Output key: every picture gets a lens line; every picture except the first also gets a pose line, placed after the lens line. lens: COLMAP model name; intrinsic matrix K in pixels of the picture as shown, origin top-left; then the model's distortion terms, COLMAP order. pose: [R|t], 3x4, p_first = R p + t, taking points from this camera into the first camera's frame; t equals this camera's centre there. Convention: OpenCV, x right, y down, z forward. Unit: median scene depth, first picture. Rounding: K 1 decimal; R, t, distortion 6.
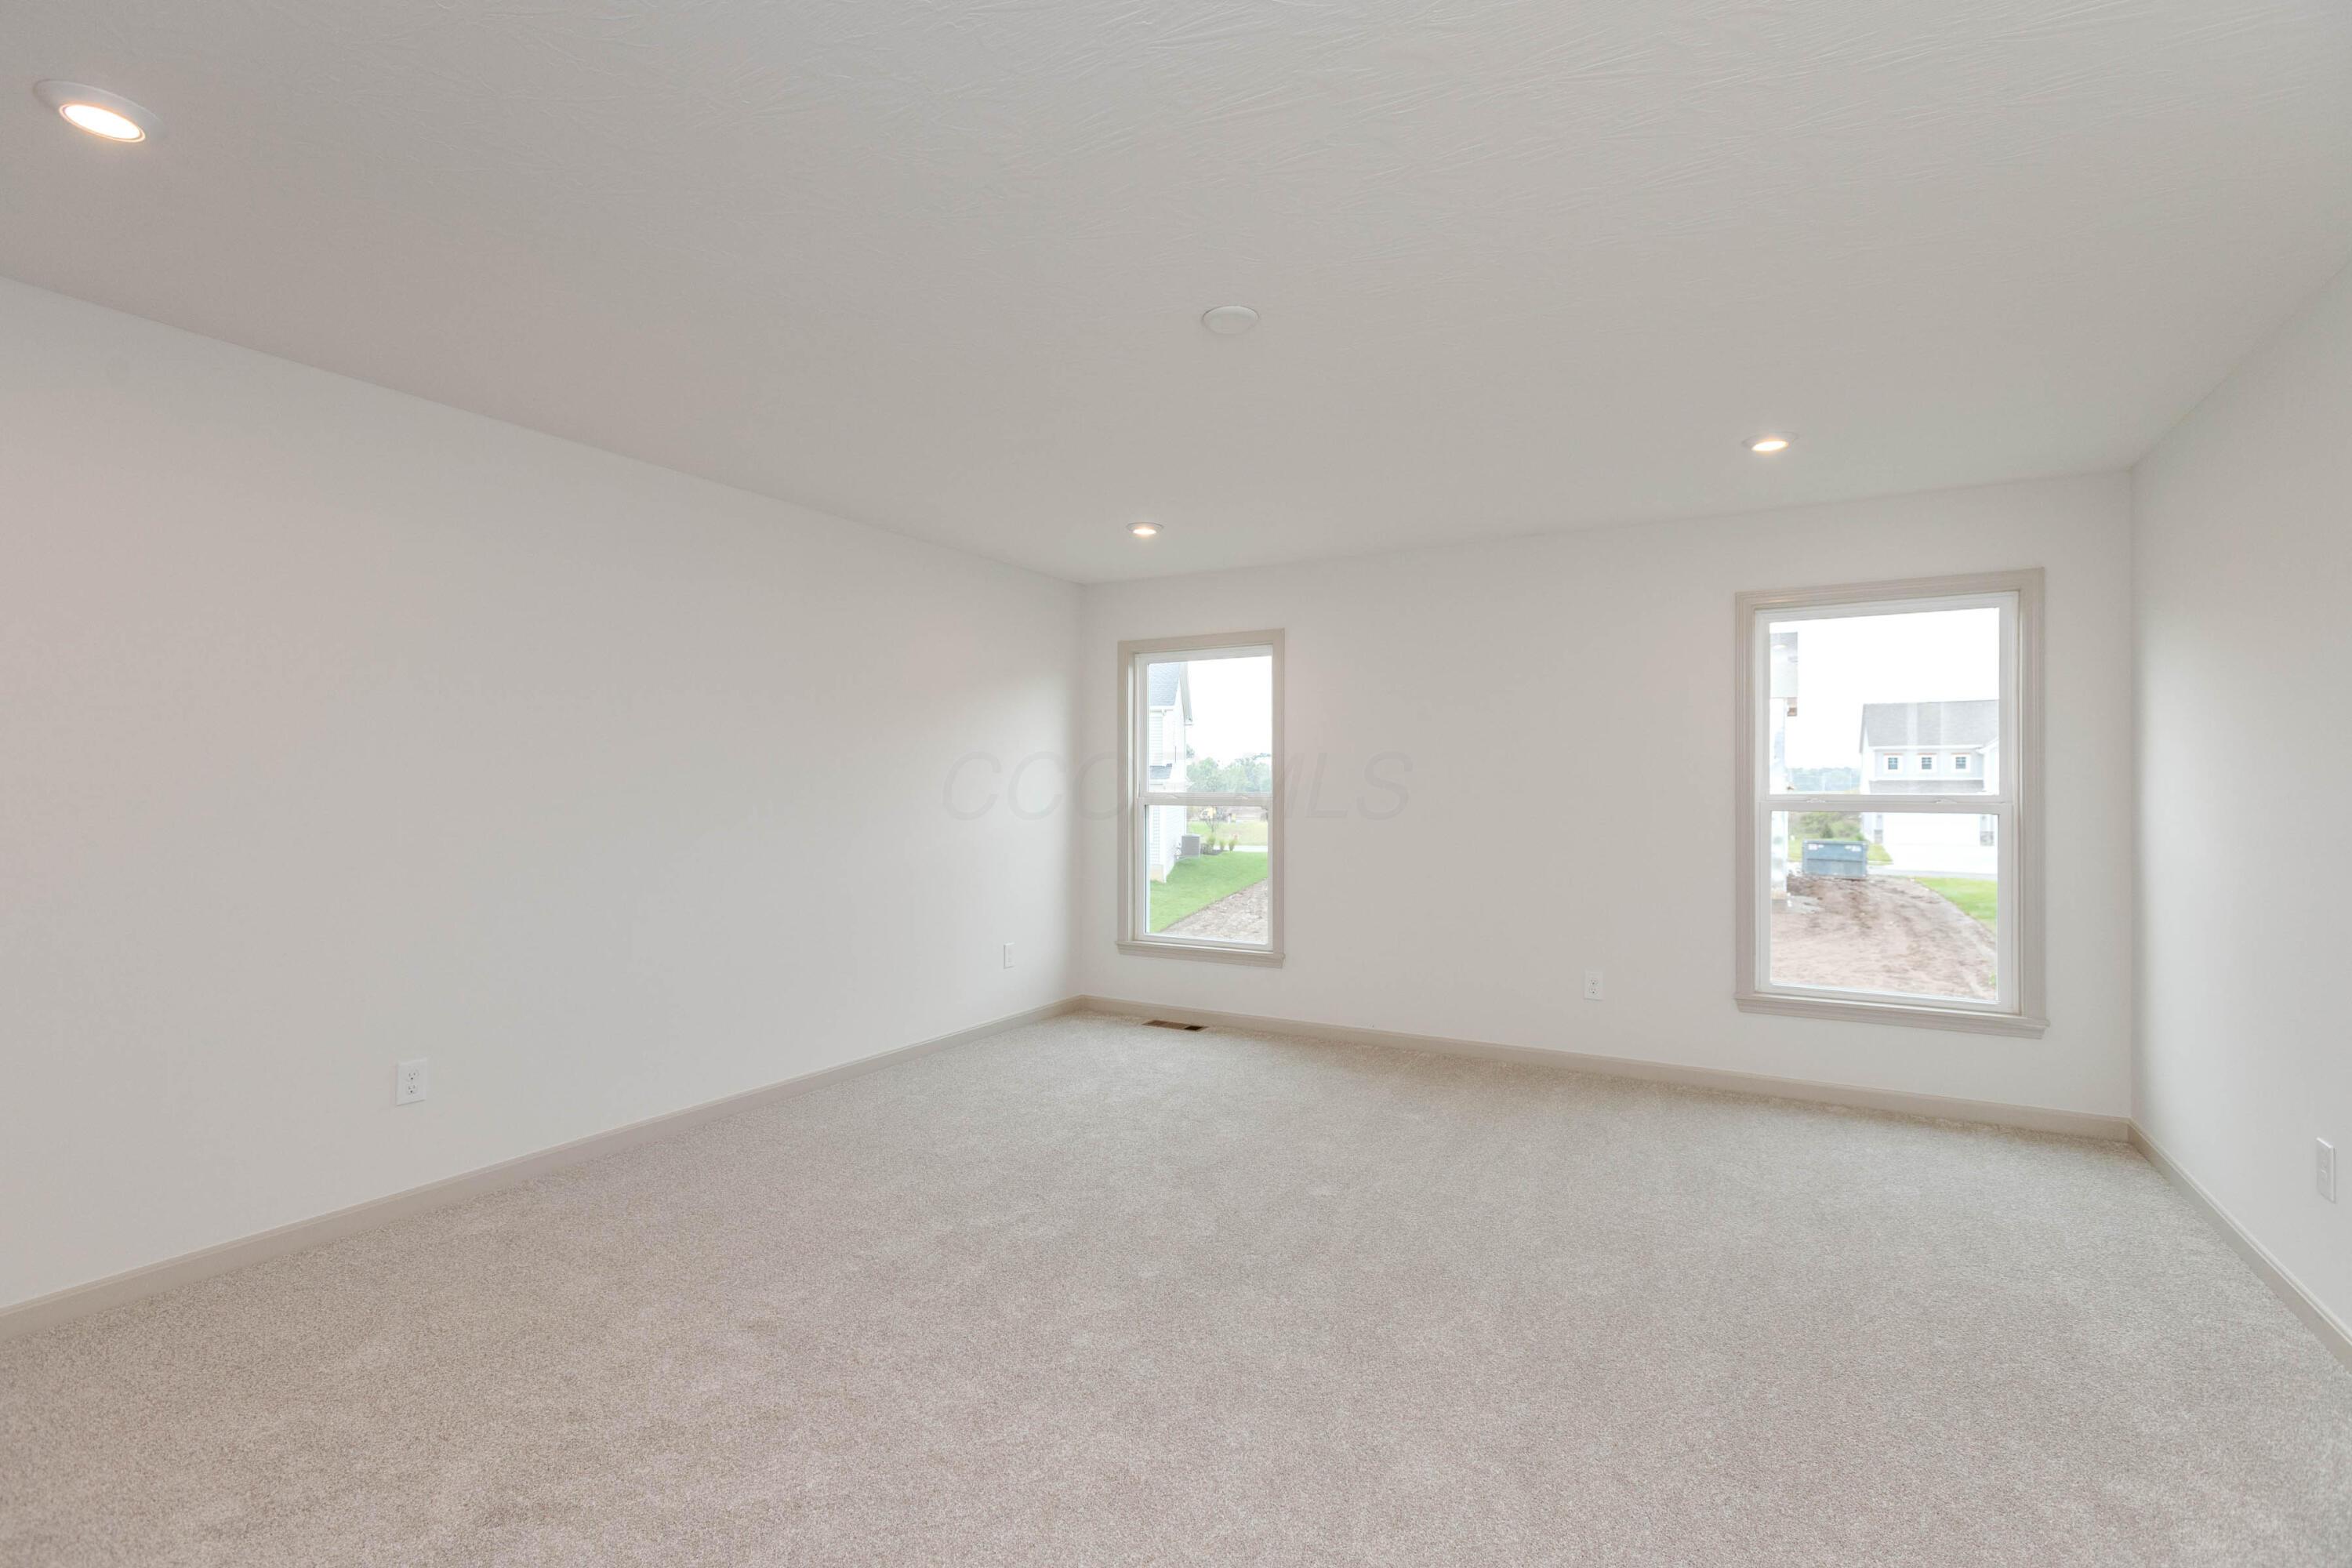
lens RADIAL K [[1094.1, 0, 1188.4], [0, 1094.1, 768.1], [0, 0, 1]] dist [-0.002847, -0.000627]
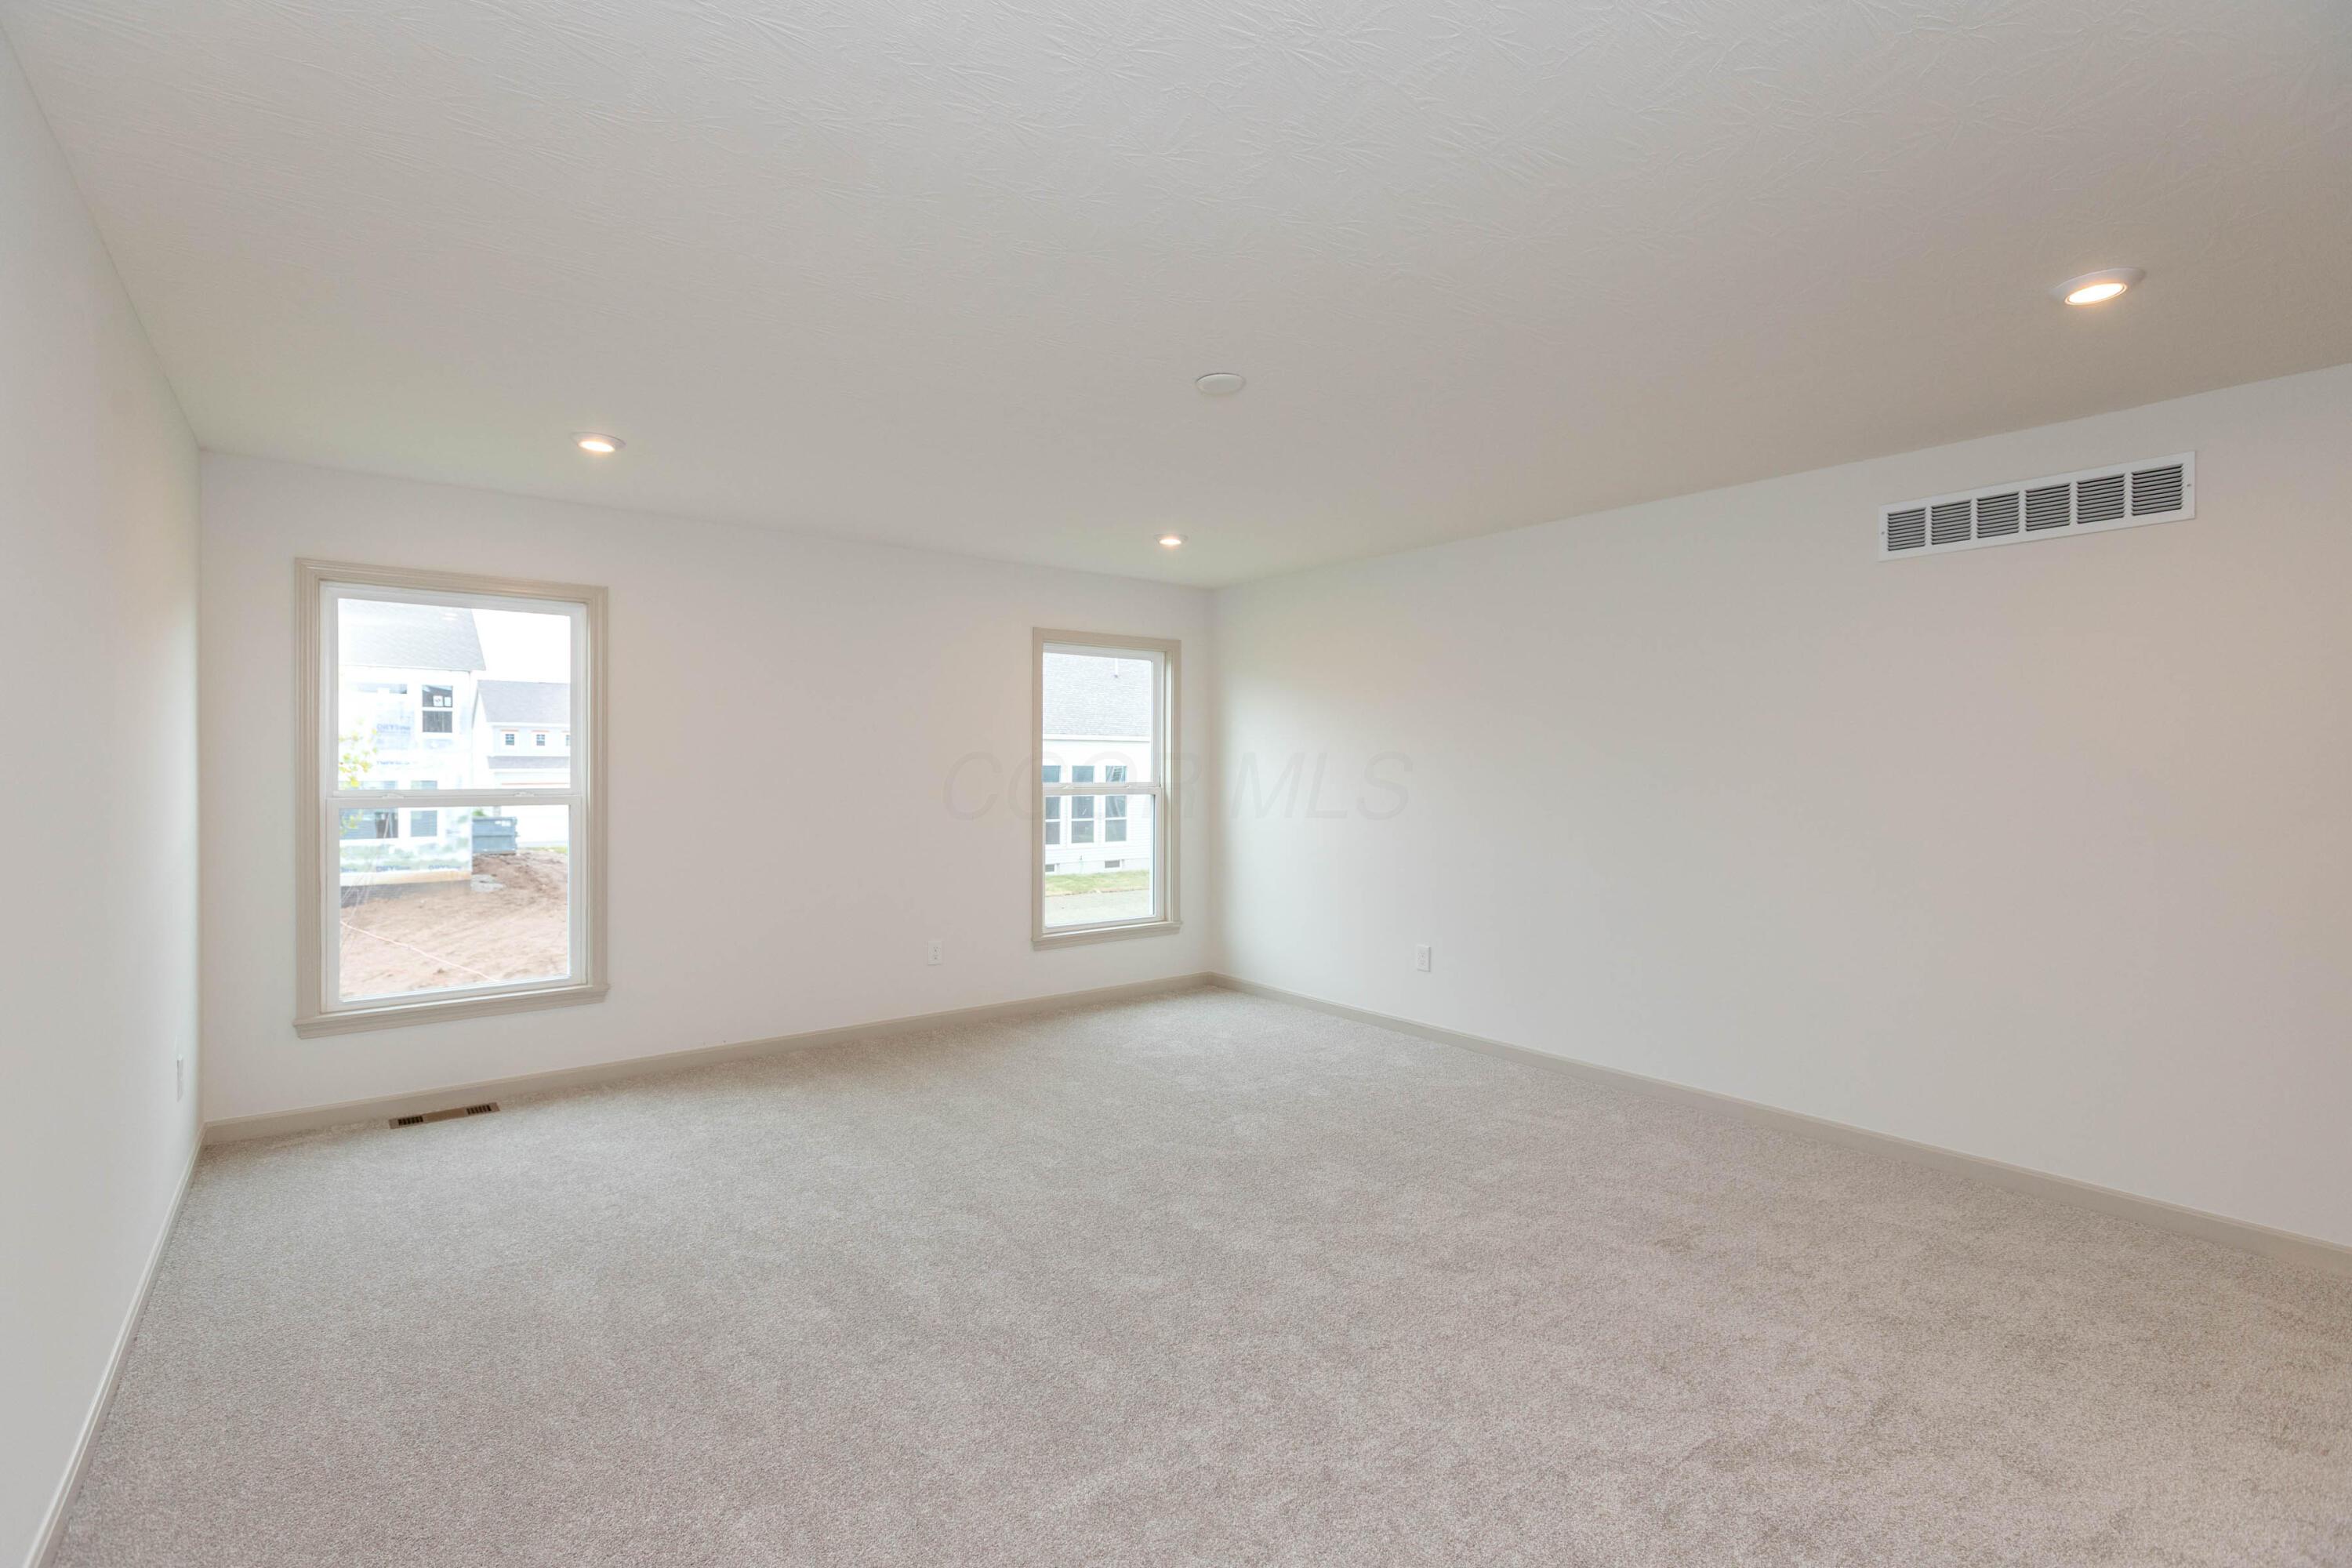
lens RADIAL K [[1094.1, 0, 1188.4], [0, 1094.1, 768.1], [0, 0, 1]] dist [-0.002847, -0.000627]
pose [[0.337567, 0.006451, 0.941280, -0.530647], [-0.011785, 0.999927, -0.002627, 0.004656], [-0.941228, -0.010207, 0.337618, 0.308651]]
